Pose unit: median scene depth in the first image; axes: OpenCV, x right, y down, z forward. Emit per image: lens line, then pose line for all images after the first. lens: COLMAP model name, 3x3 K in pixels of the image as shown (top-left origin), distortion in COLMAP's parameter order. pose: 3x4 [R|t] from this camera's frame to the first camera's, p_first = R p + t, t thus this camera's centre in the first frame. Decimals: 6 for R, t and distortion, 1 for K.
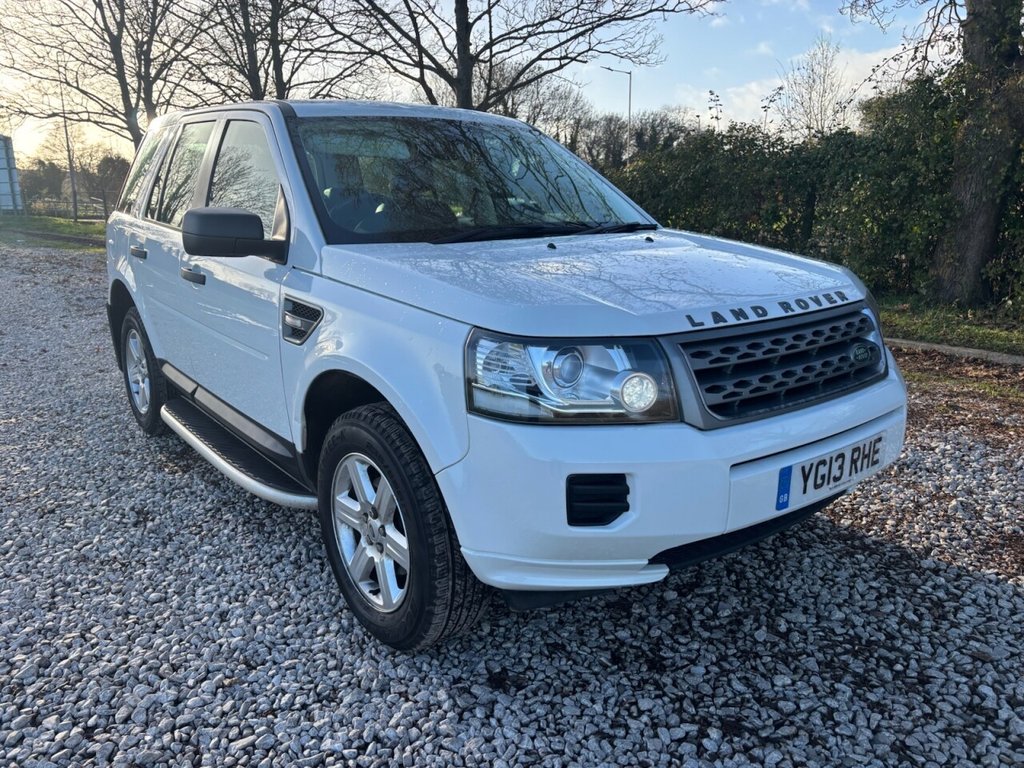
lens RADIAL K [[792.3, 0, 512.2], [0, 792.3, 384.1], [0, 0, 1]] dist [0.035171, -0.038131]
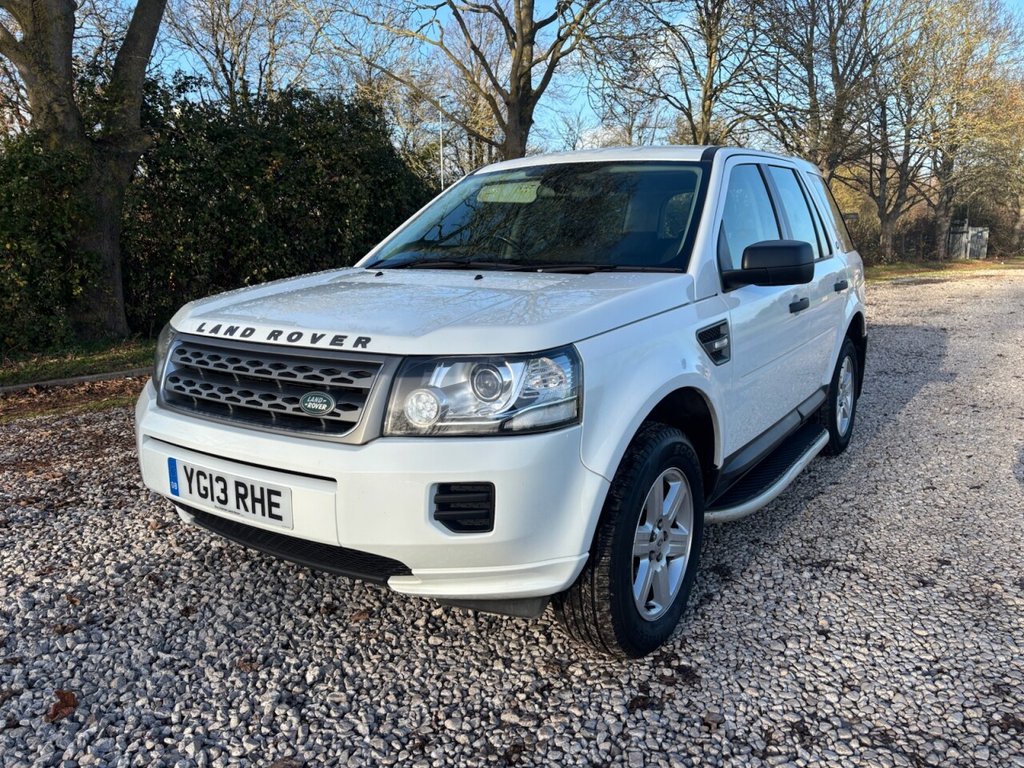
lens RADIAL K [[771.7, 0, 509.5], [0, 771.7, 391.7], [0, 0, 1]] dist [0.054277, -0.046717]
pose [[0.297327, 0.183011, -0.937072, 1.218078], [-0.223856, 0.967462, 0.117918, -0.185923], [0.928162, 0.174709, 0.328620, 0.844459]]
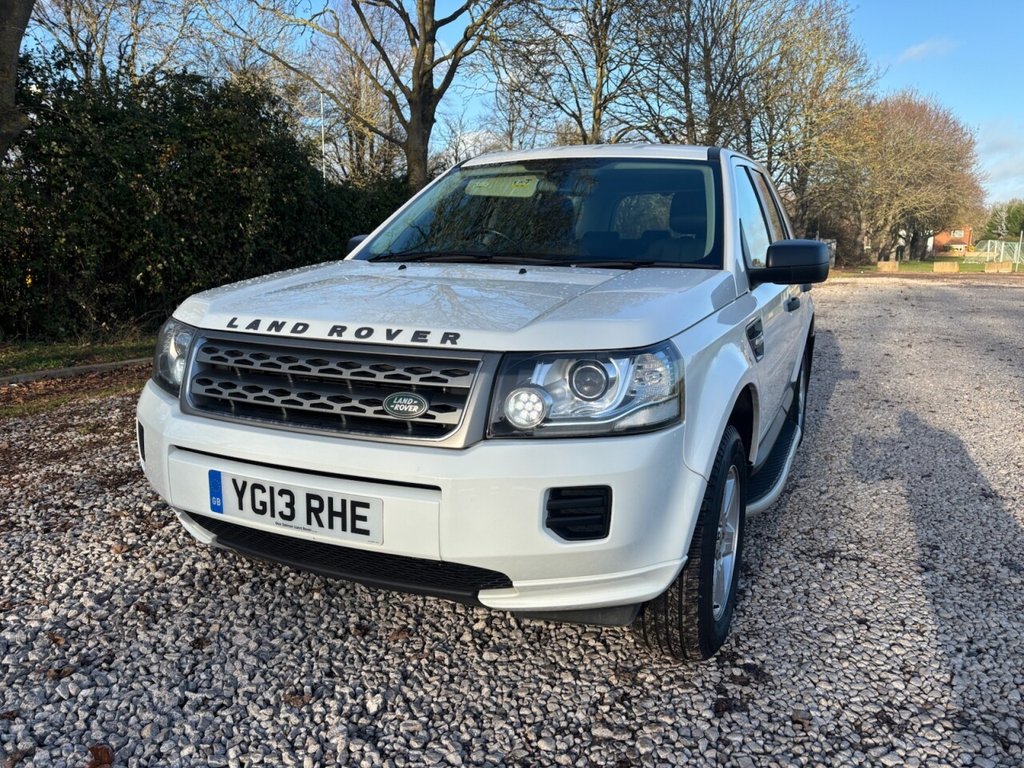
lens RADIAL K [[771.7, 0, 520.0], [0, 771.7, 391.9], [0, 0, 1]] dist [0.054277, -0.046717]
pose [[0.455475, 0.174604, -0.872958, 1.092597], [-0.227331, 0.970880, 0.075578, -0.126364], [0.860734, 0.164026, 0.481905, 0.663907]]
